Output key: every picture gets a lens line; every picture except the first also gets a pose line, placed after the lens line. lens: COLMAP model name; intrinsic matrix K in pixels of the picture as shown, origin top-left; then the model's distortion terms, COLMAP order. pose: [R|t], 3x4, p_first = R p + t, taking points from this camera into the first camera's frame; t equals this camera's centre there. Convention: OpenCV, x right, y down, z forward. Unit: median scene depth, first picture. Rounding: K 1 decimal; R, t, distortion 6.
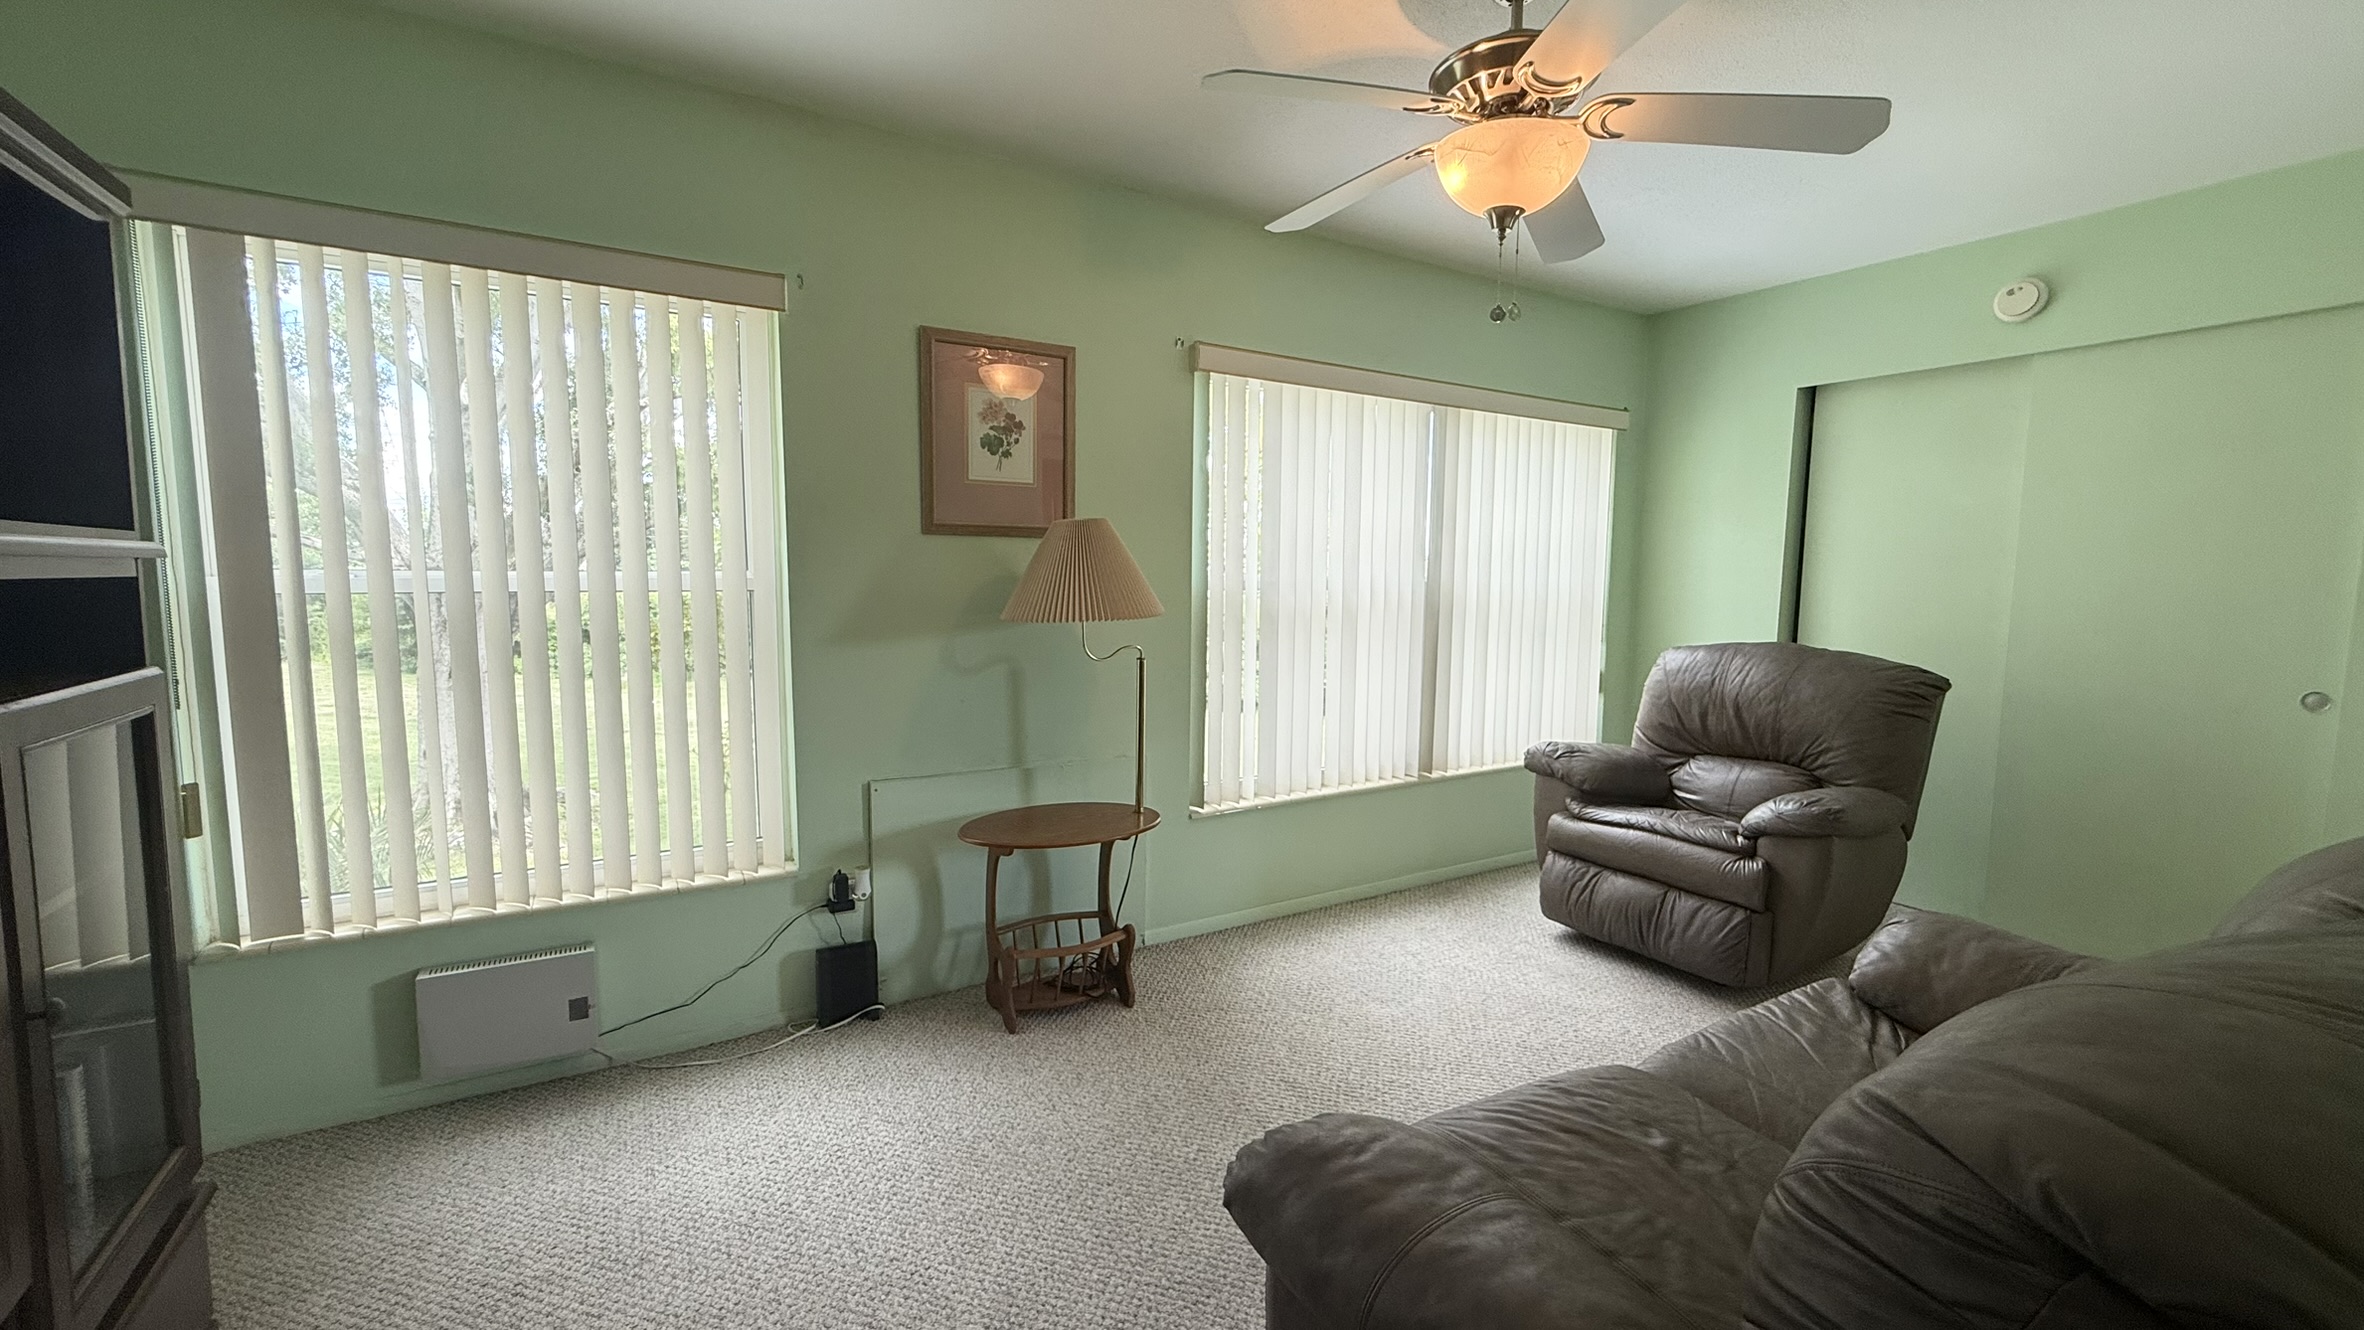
lens RADIAL K [[955.9, 0, 1182.0], [0, 955.9, 665.0], [0, 0, 1]] dist [-0.000901, -0.000187]
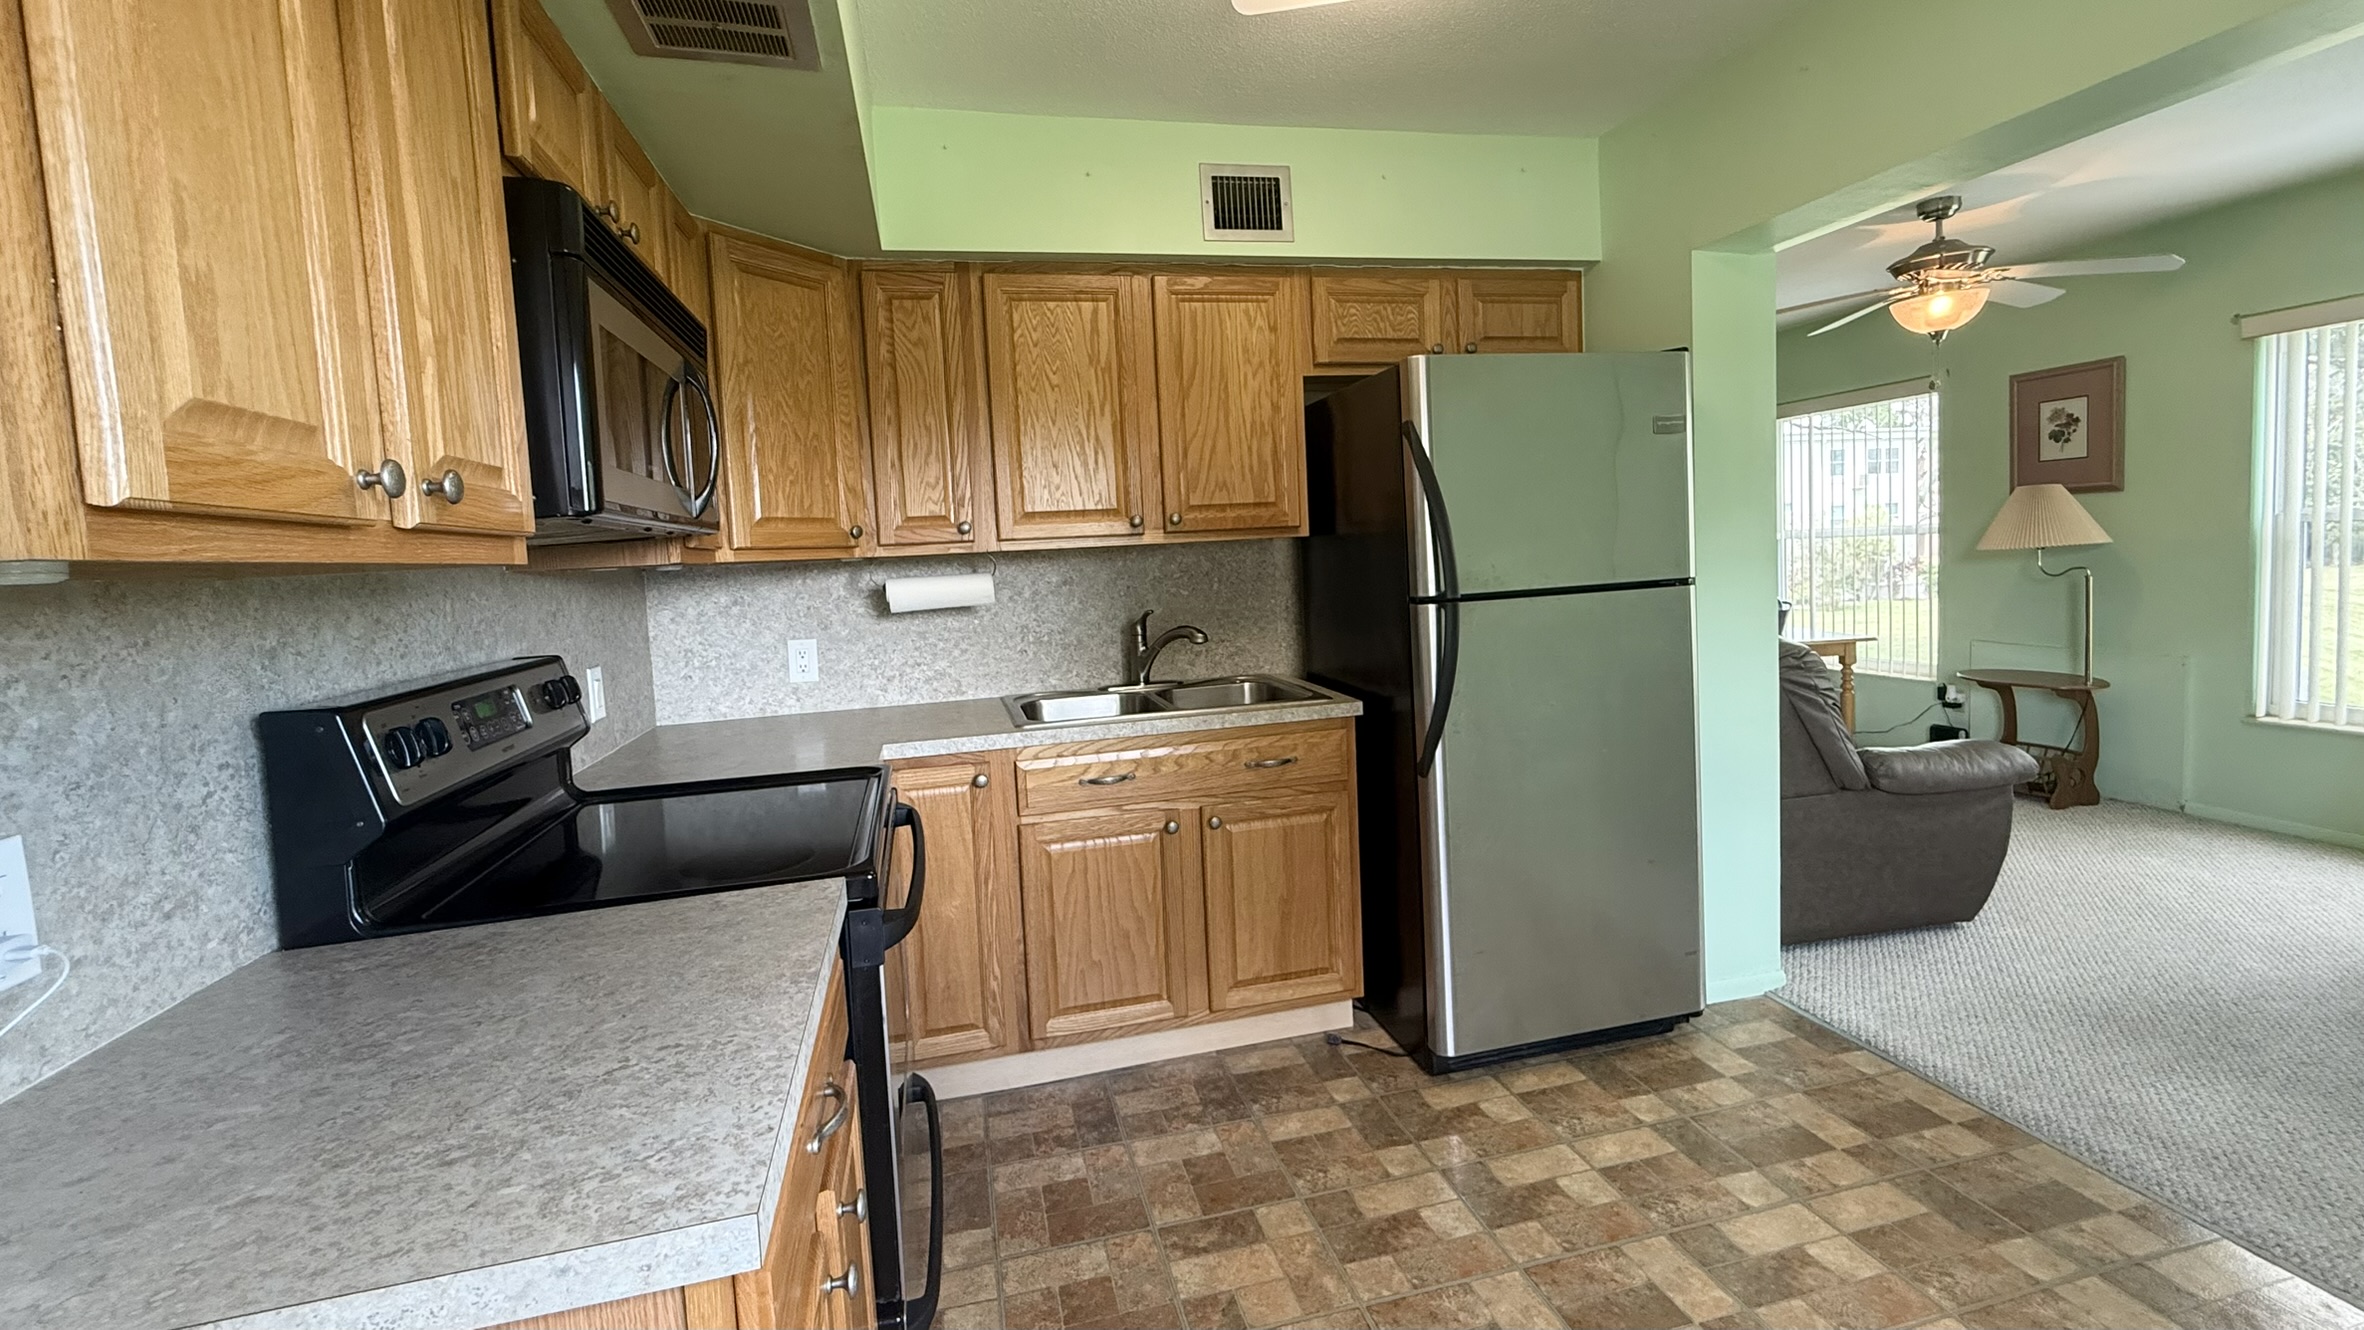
lens RADIAL K [[995.0, 0, 1180.9], [0, 995.0, 621.0], [0, 0, 1]] dist [-0.001186, -0.000769]
pose [[-0.308772, 0.072792, -0.948347, 1.832331], [-0.045366, 0.994805, 0.091128, -0.013943], [0.950054, 0.071160, -0.303865, 0.159842]]
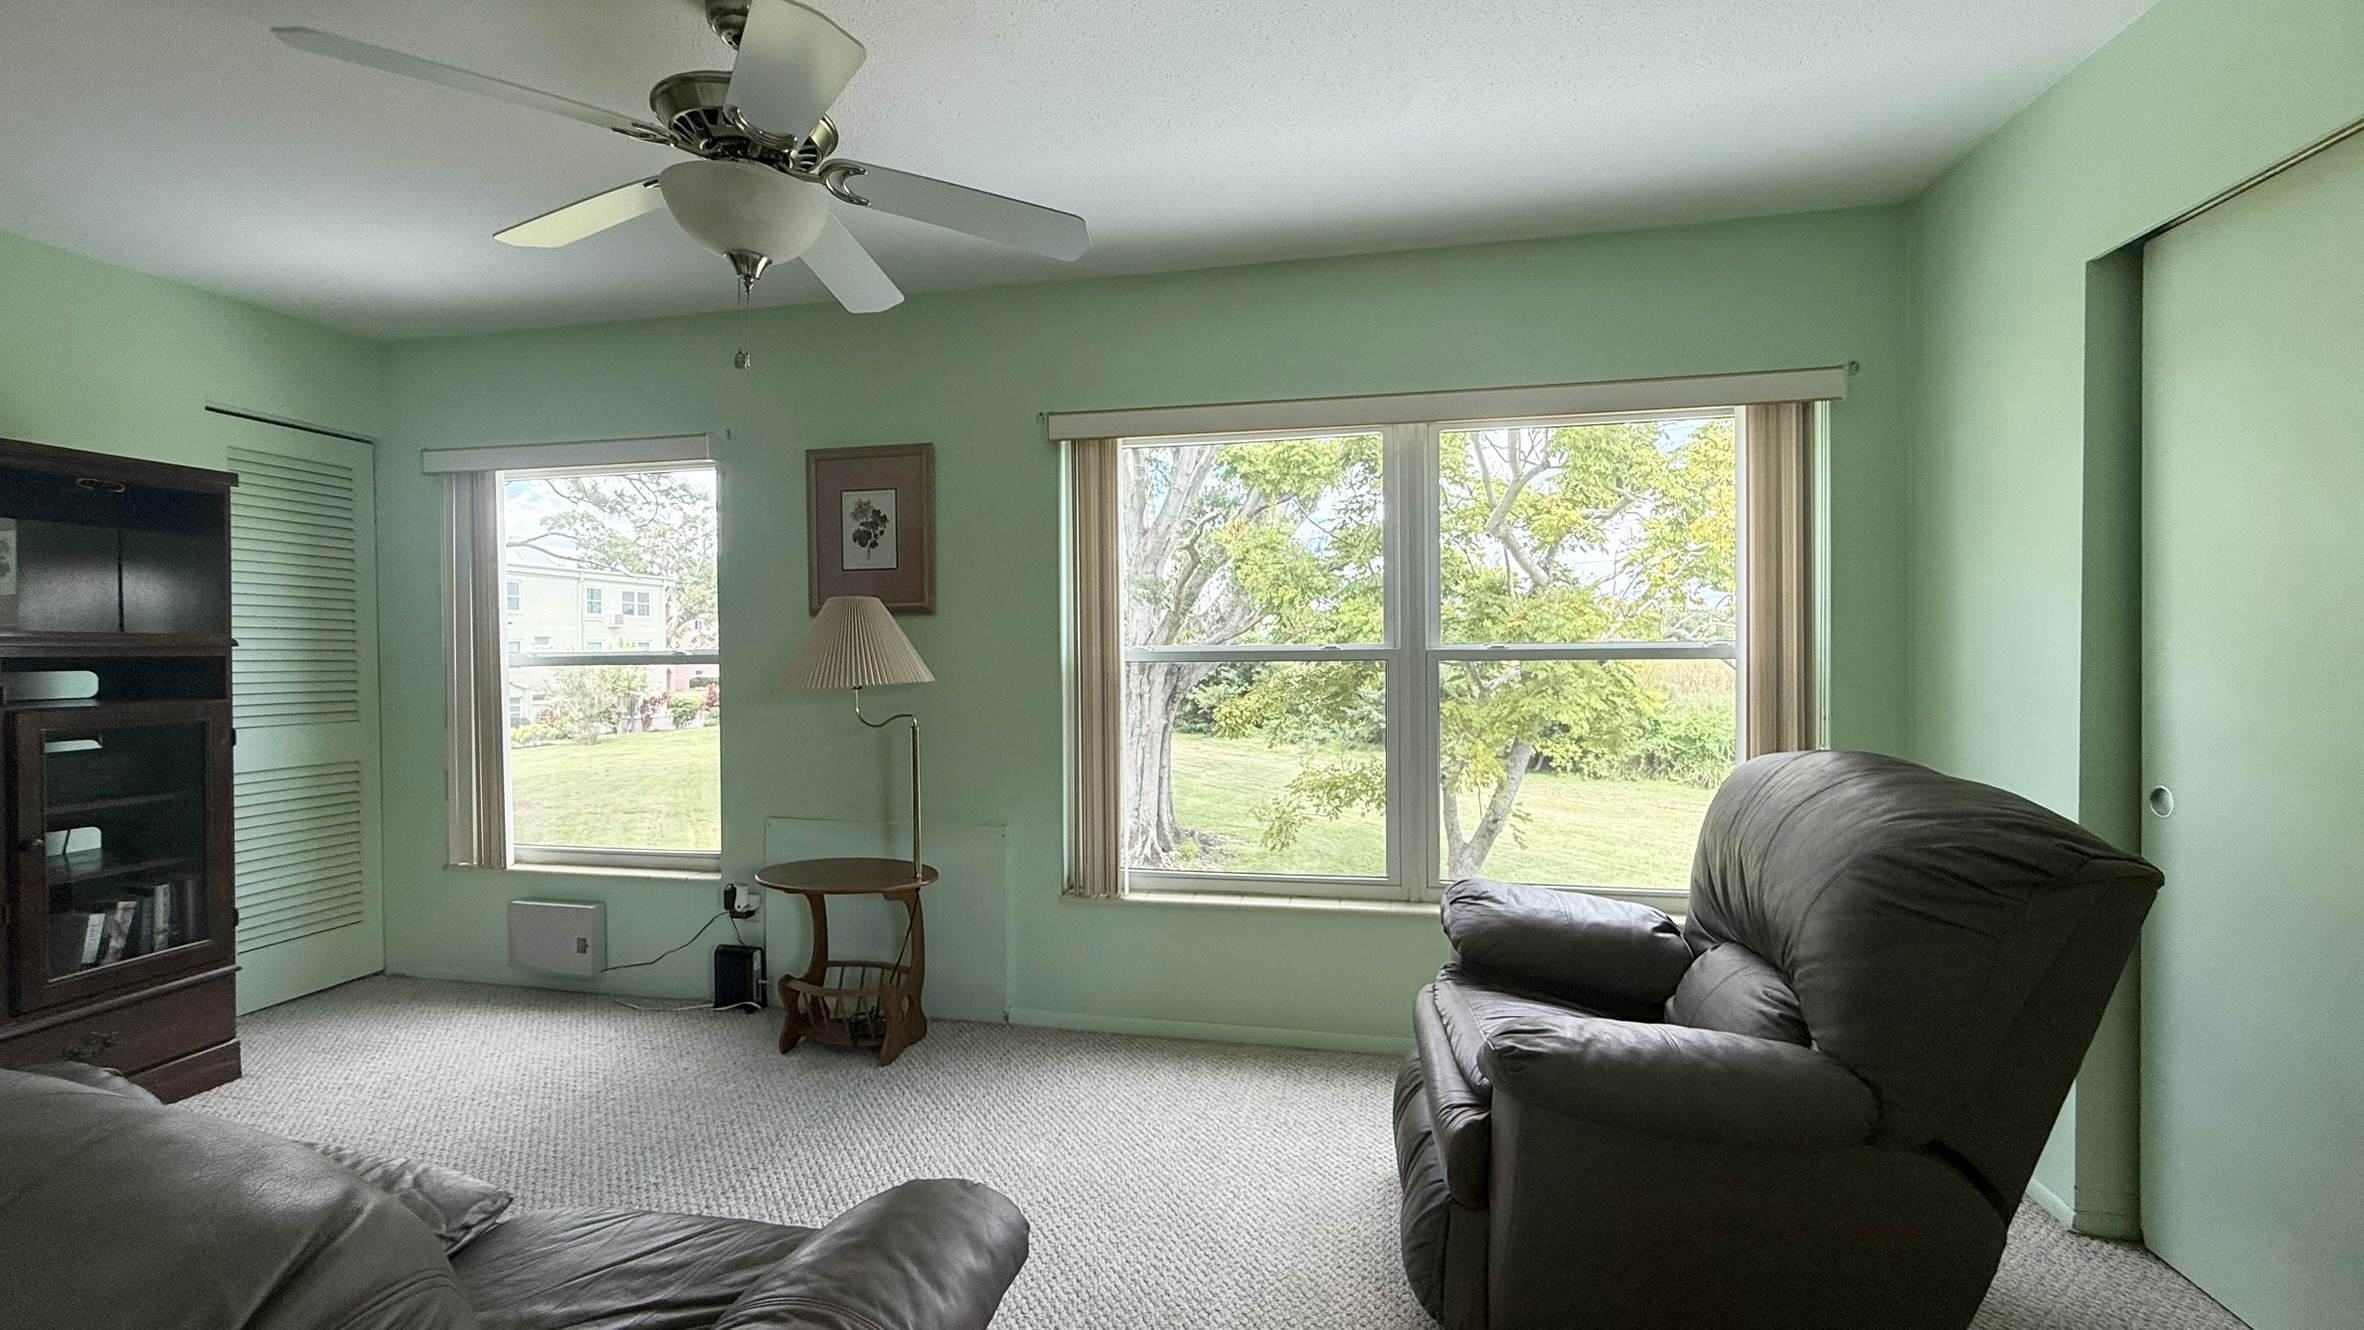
lens RADIAL K [[955.9, 0, 1182.0], [0, 955.9, 665.0], [0, 0, 1]] dist [-0.000901, -0.000187]
pose [[0.729817, -0.004376, -0.683629, 0.895615], [-0.052548, 0.996662, -0.062478, -0.024941], [0.681620, 0.081521, 0.727151, 0.439965]]
